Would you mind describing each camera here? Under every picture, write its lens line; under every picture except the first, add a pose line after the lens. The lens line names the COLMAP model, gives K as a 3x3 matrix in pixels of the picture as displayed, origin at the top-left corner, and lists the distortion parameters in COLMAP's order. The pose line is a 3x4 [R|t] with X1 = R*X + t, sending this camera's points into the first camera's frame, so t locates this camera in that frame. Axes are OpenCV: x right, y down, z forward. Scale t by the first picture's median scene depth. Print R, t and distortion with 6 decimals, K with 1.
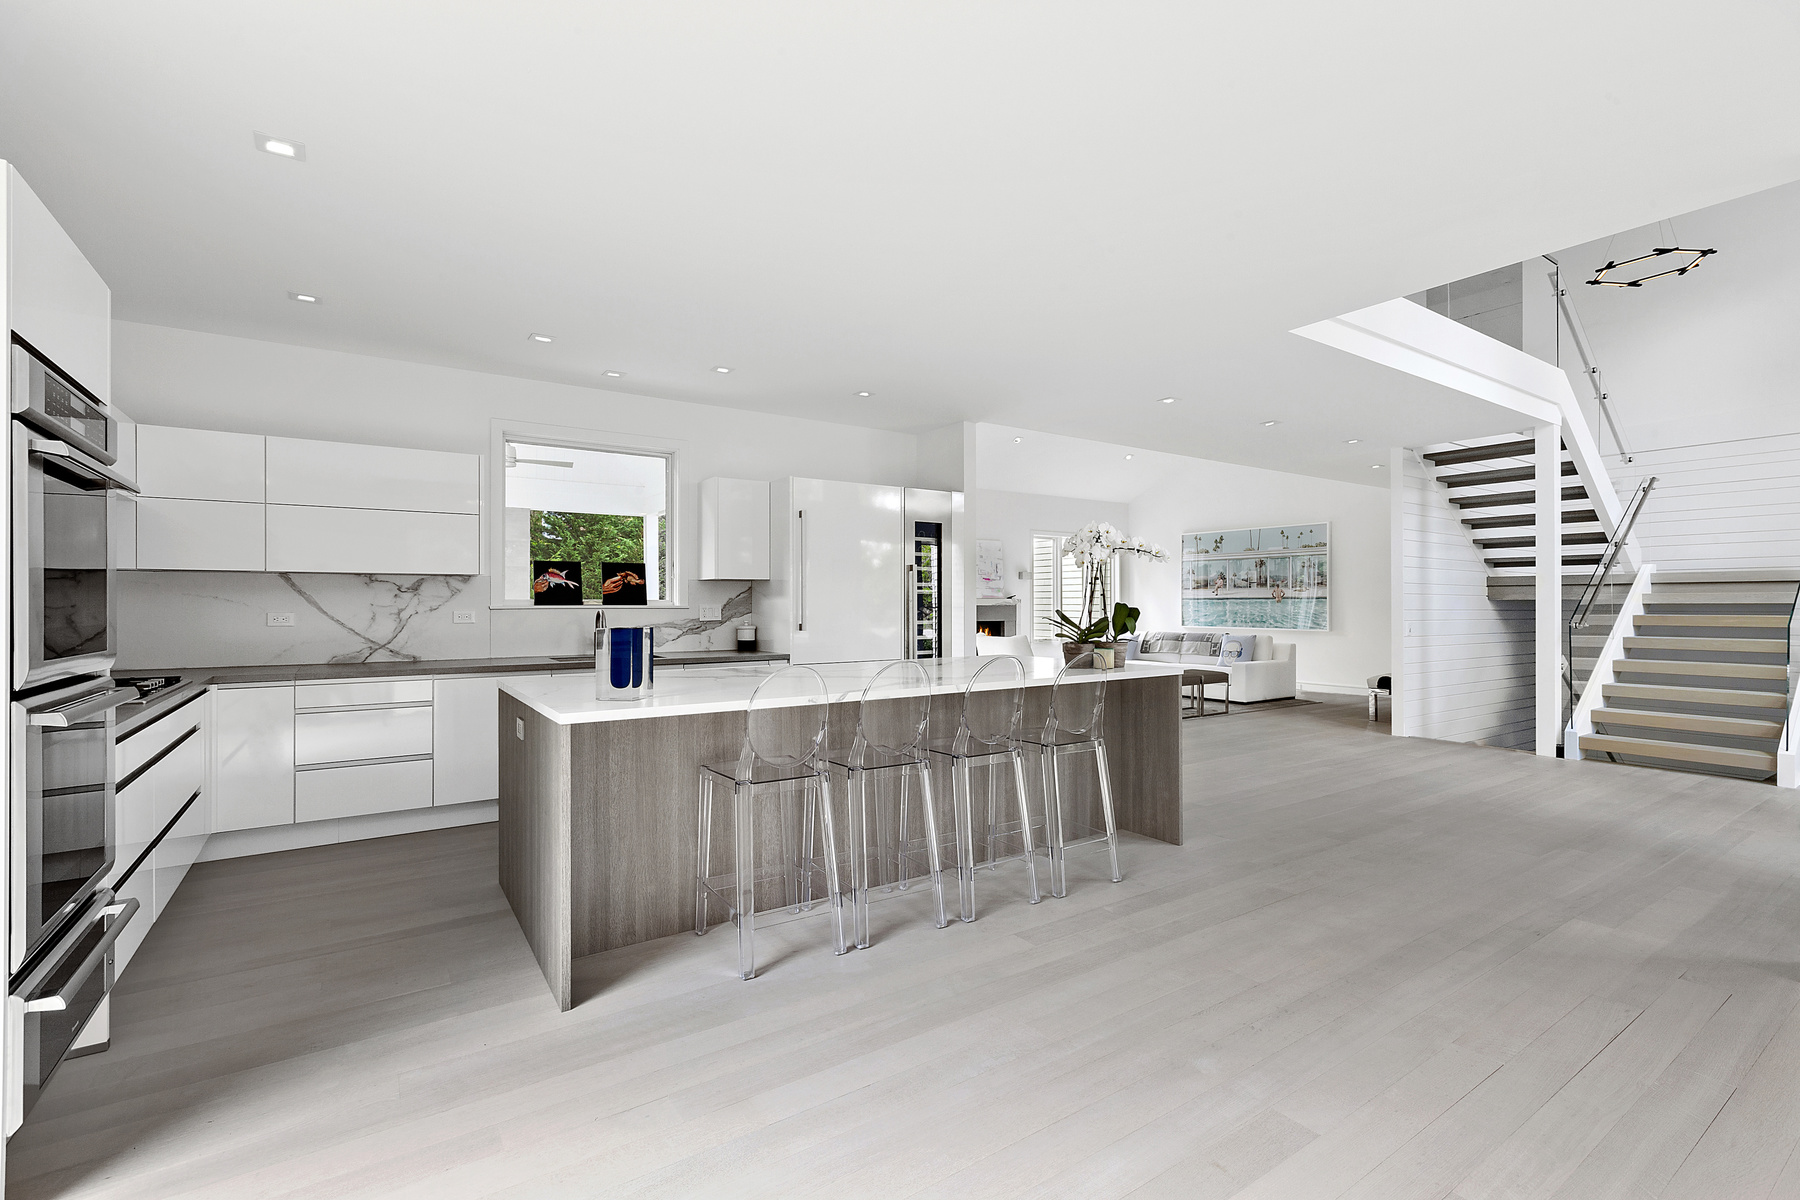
lens RADIAL K [[810.8, 0, 900.0], [0, 810.8, 600.0], [0, 0, 1]] dist [0.000818, 0.000125]
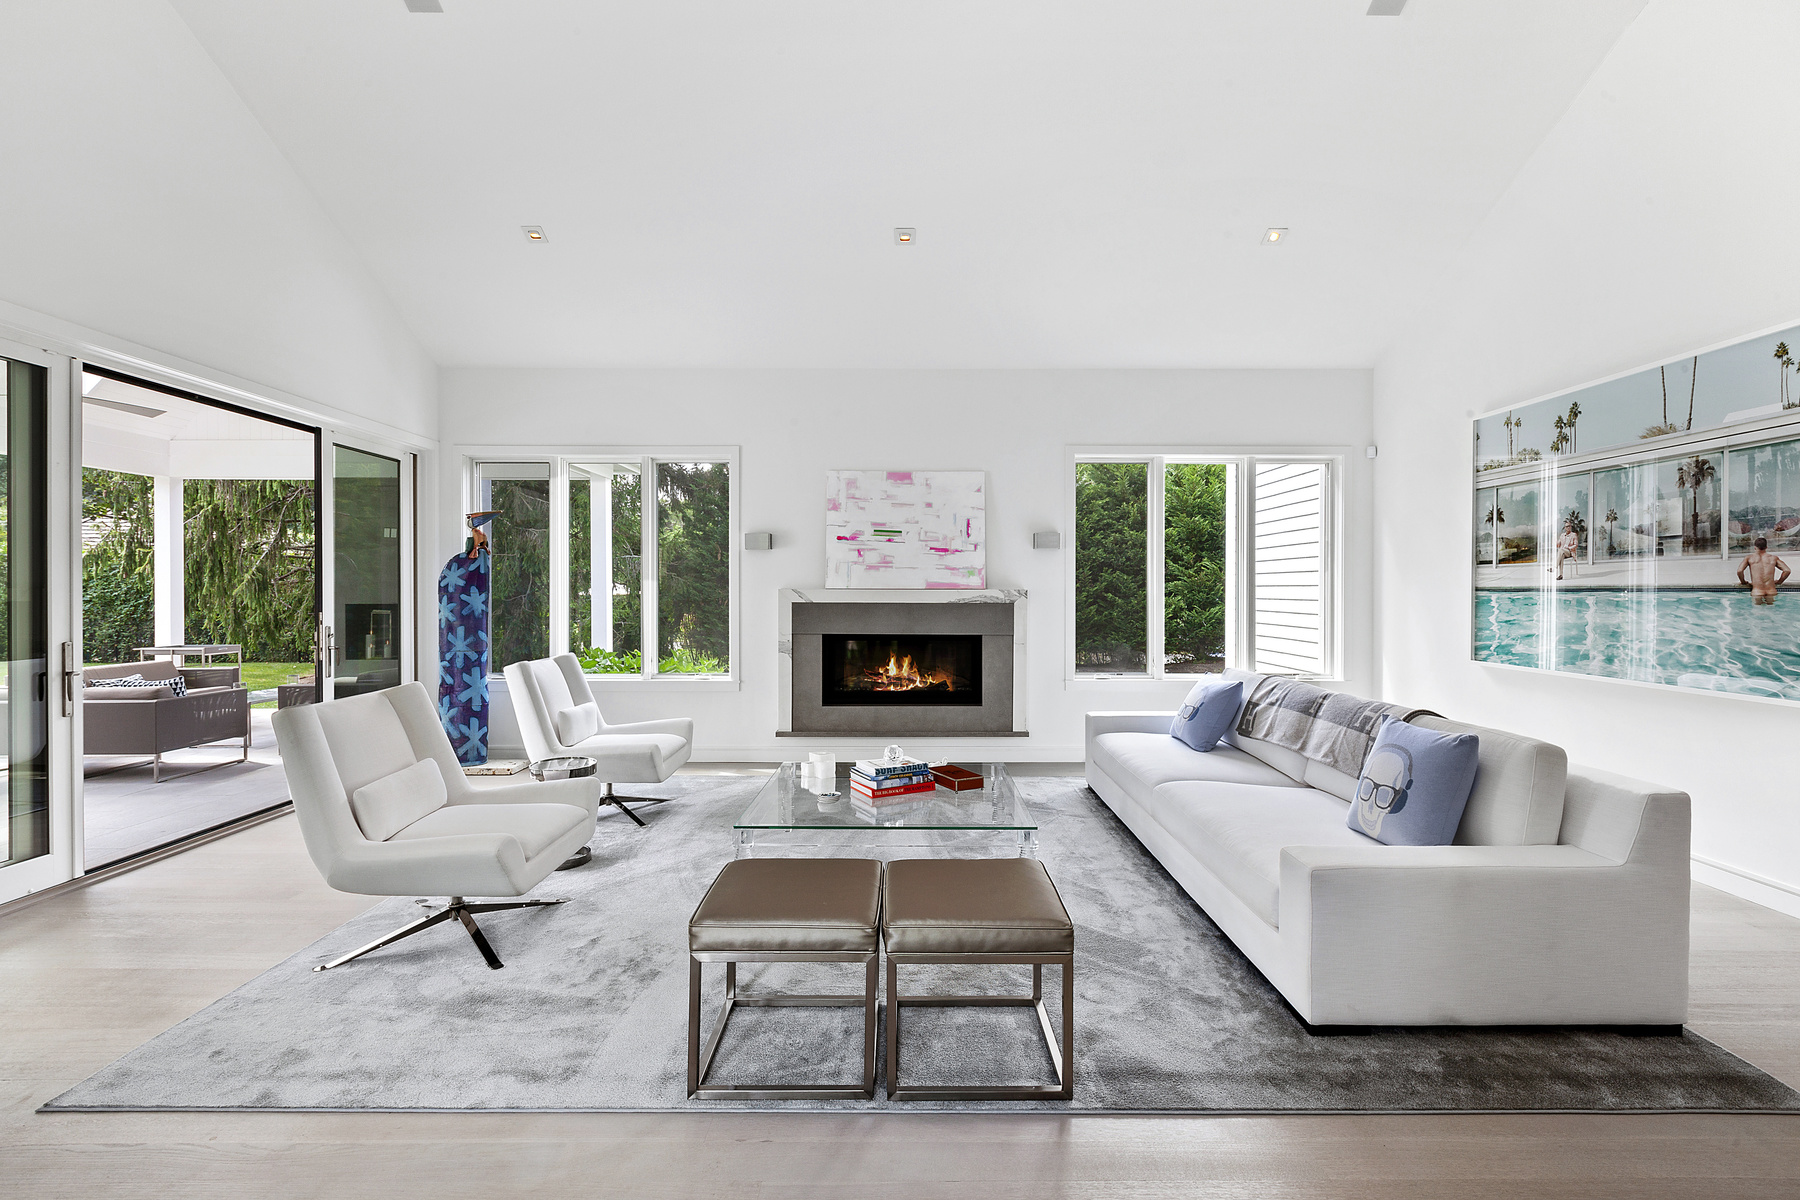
lens RADIAL K [[810.8, 0, 900.0], [0, 810.8, 600.0], [0, 0, 1]] dist [0.000818, 0.000125]
pose [[0.831358, 0.007721, -0.555684, 0.378653], [0.001411, 0.999871, 0.016004, -0.003227], [0.555736, -0.014089, 0.831240, 0.606086]]
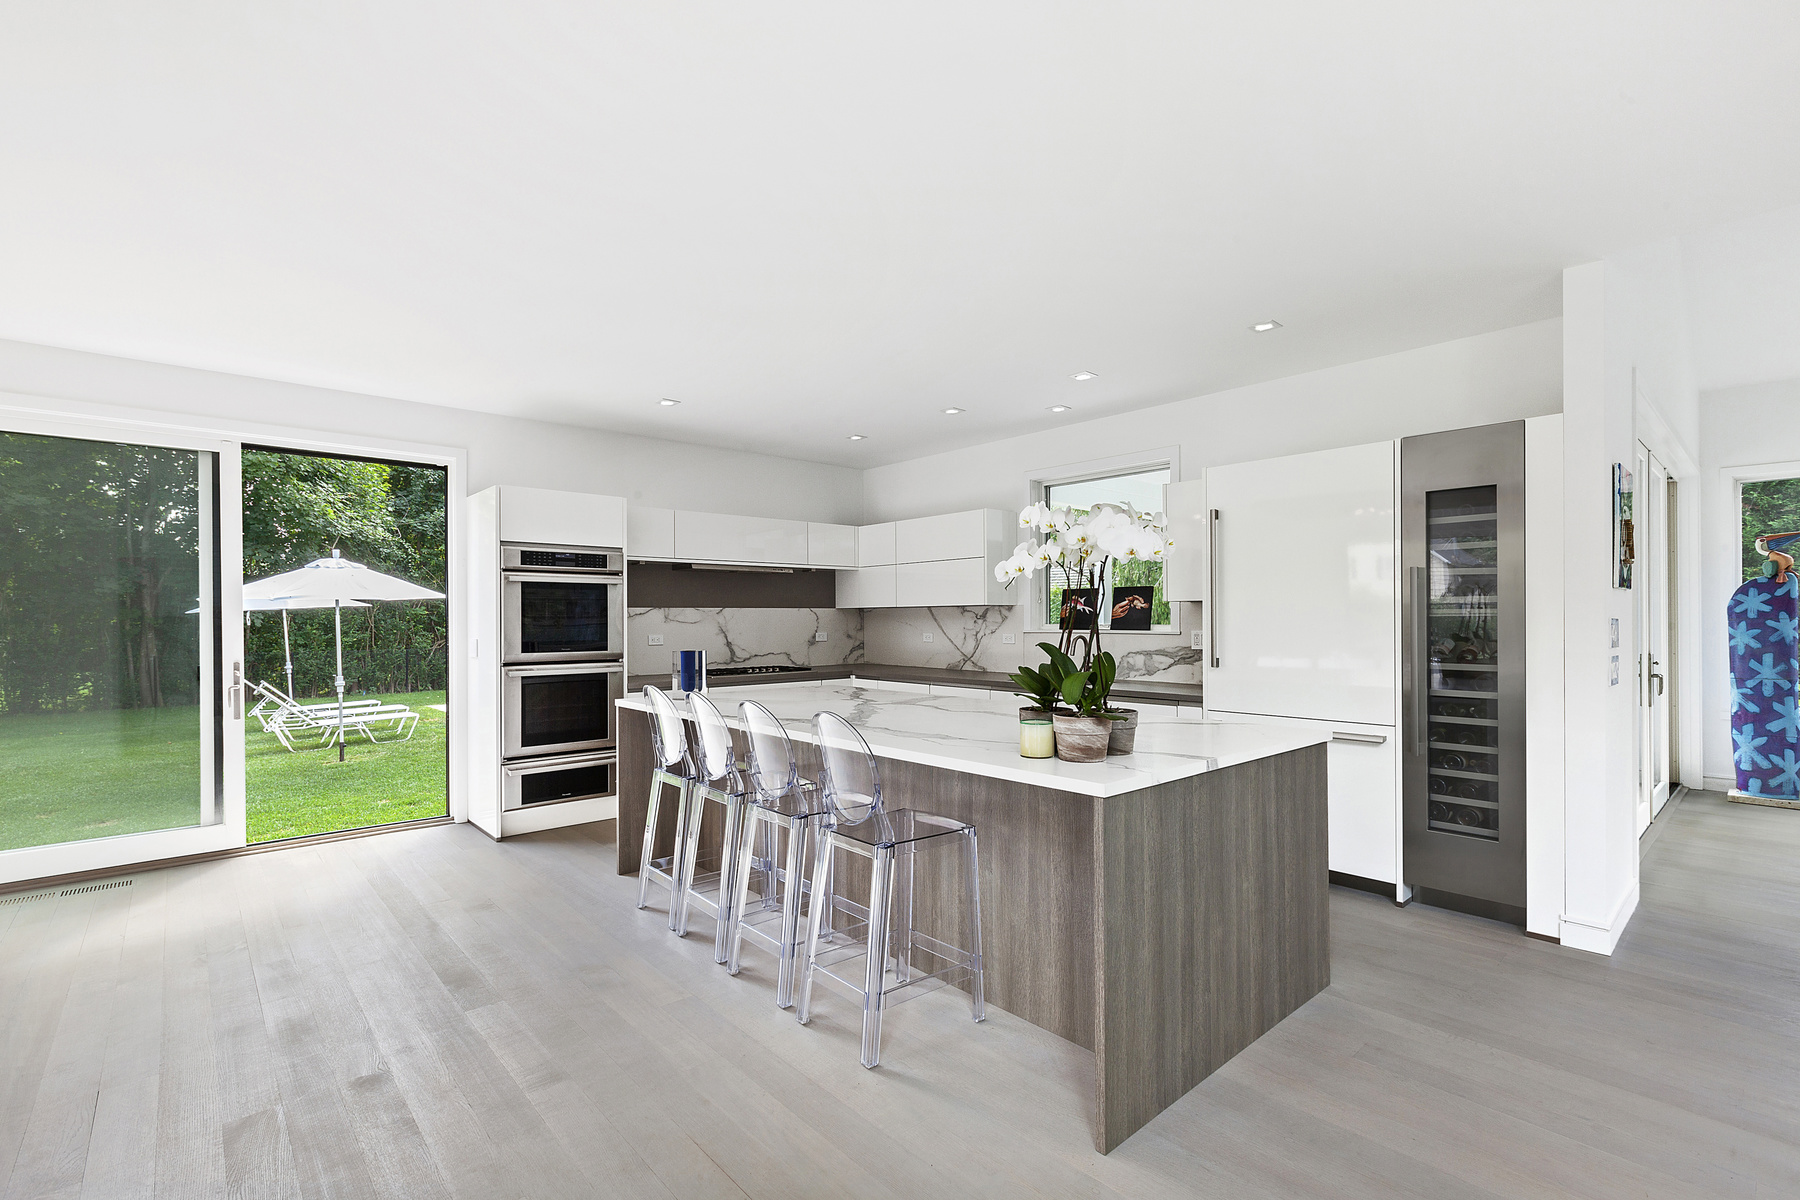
lens RADIAL K [[810.8, 0, 900.0], [0, 810.8, 600.0], [0, 0, 1]] dist [0.000818, 0.000125]
pose [[0.138409, -0.024029, -0.990084, 0.283421], [0.008863, 0.999696, -0.023024, -0.004676], [0.990335, -0.005589, 0.138580, 0.283412]]
